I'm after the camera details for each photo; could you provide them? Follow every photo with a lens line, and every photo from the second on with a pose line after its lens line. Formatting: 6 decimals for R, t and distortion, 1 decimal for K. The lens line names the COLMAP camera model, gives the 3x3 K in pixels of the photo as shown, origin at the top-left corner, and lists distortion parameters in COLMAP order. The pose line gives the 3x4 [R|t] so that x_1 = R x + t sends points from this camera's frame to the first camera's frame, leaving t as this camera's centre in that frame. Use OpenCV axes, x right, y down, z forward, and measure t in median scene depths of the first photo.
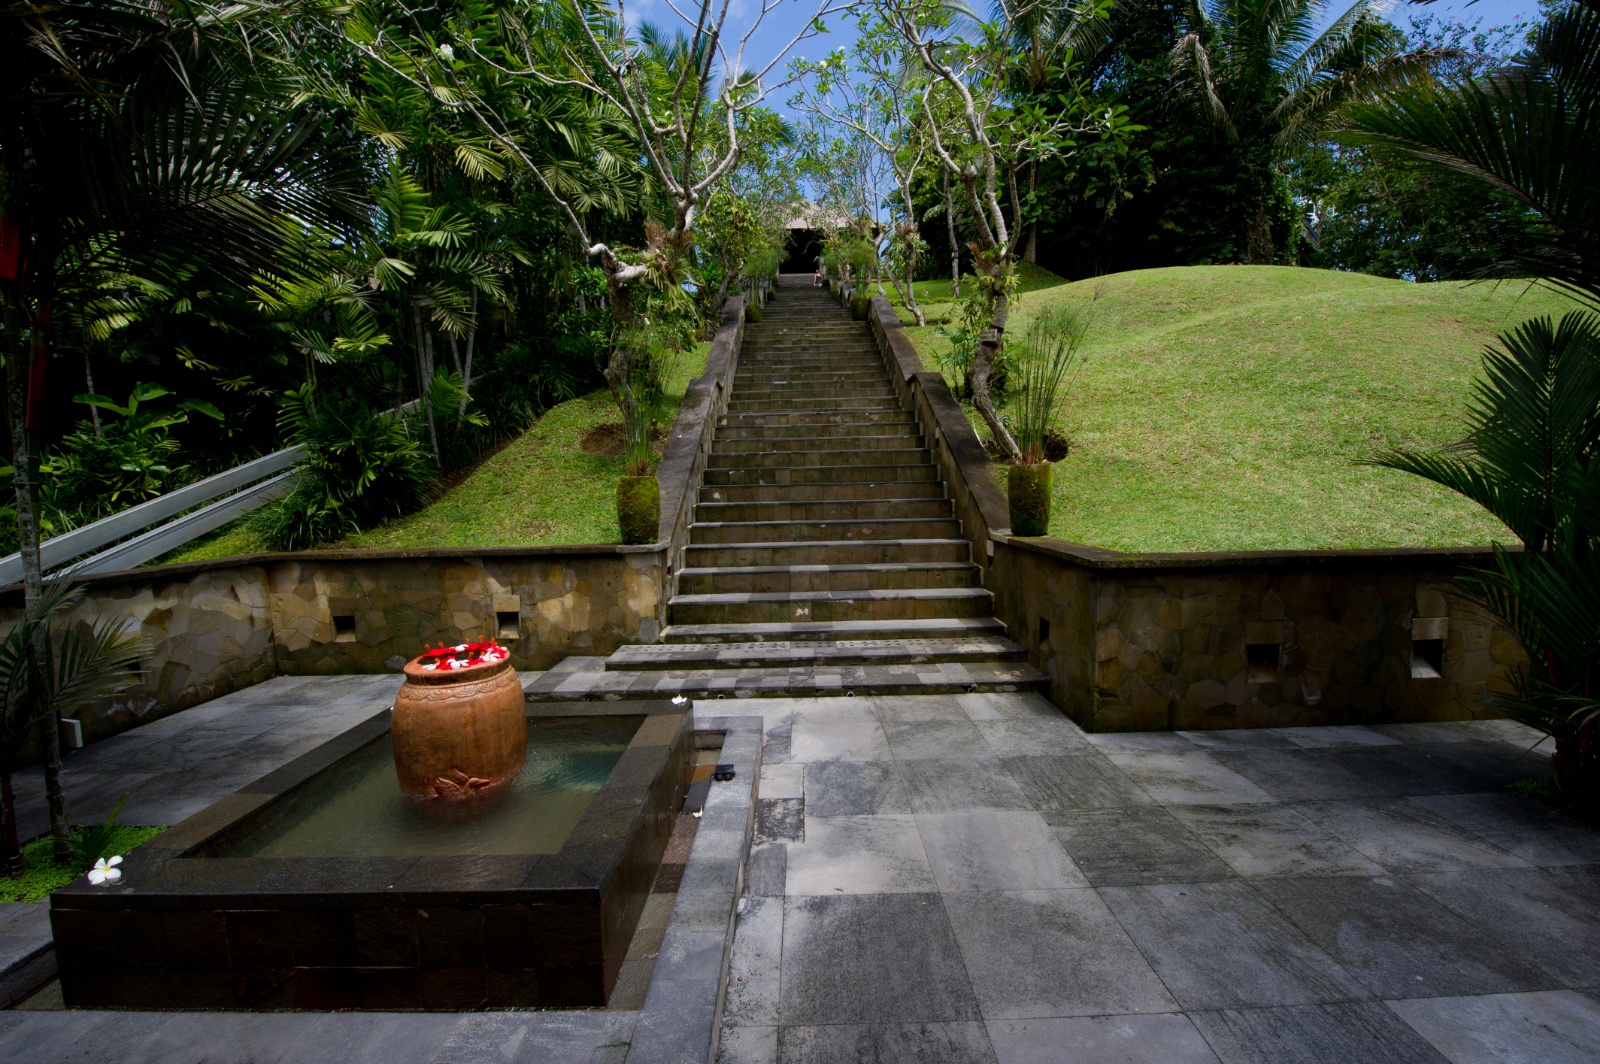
lens RADIAL K [[640.7, 0, 803.2], [0, 640.7, 533.9], [0, 0, 1]] dist [-0.010620, -0.004133]
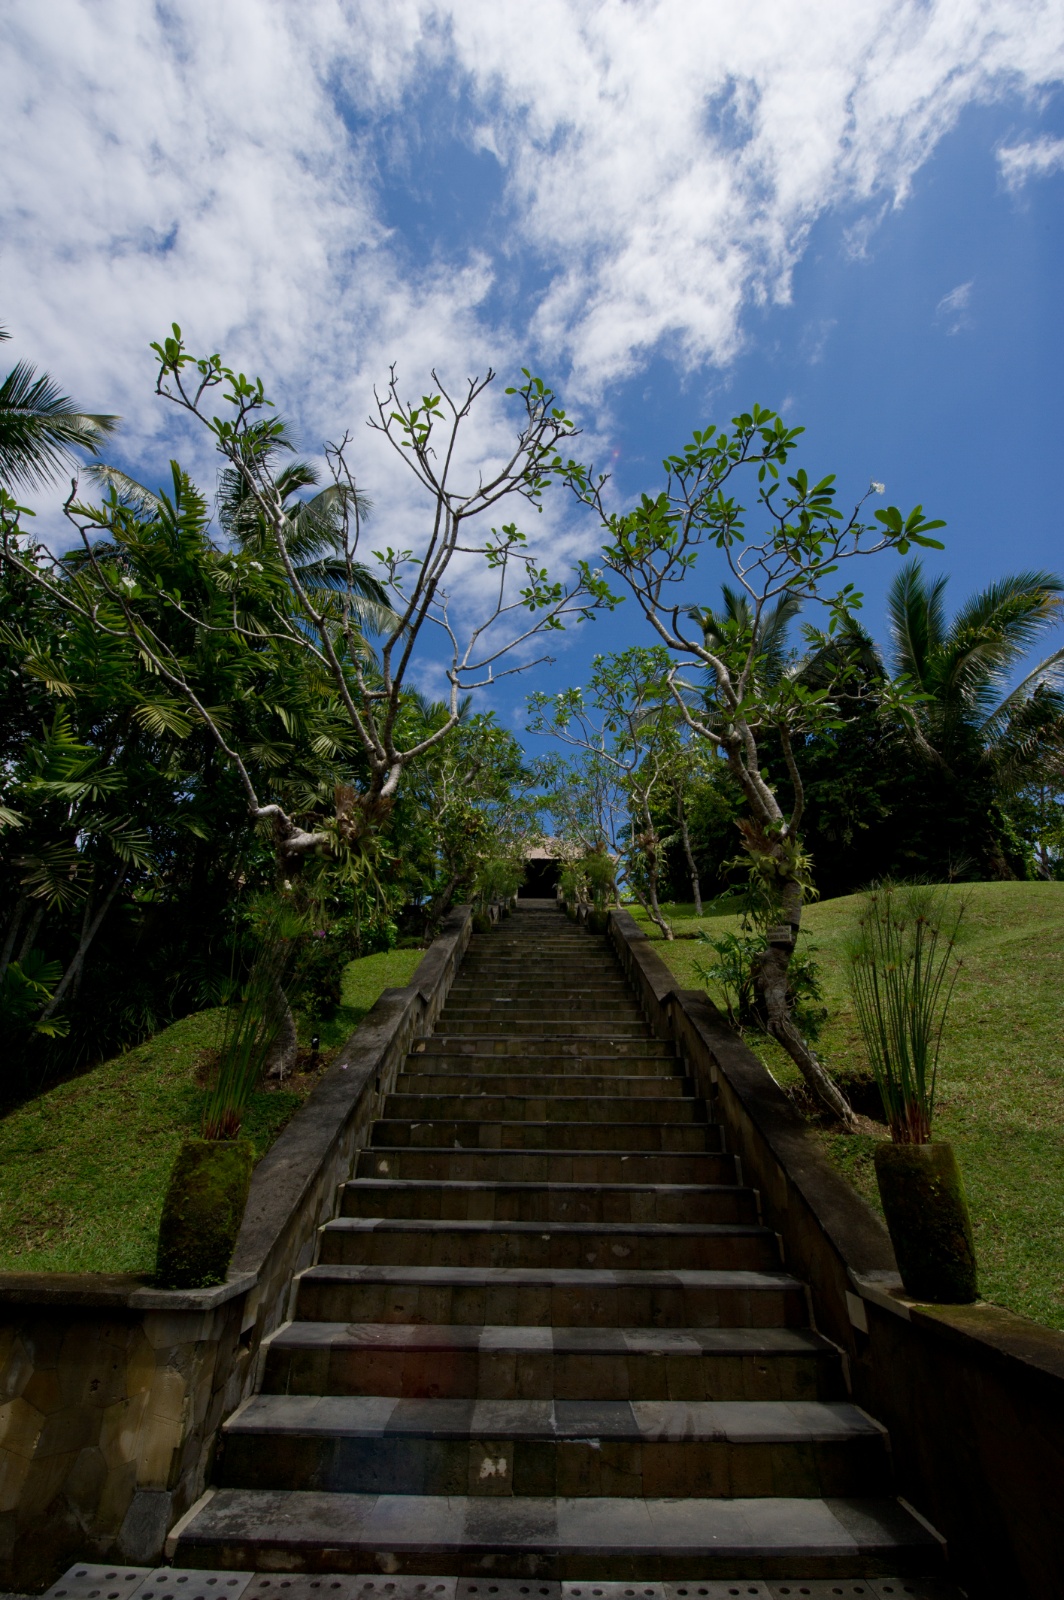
lens RADIAL K [[640.7, 0, 532.0], [0, 640.7, 800.0], [0, 0, 1]] dist [-0.010620, -0.004133]
pose [[0.999359, 0.028144, -0.022119, 0.017798], [-0.035548, 0.852896, -0.520869, -0.045268], [0.004206, 0.521321, 0.853350, 0.260510]]
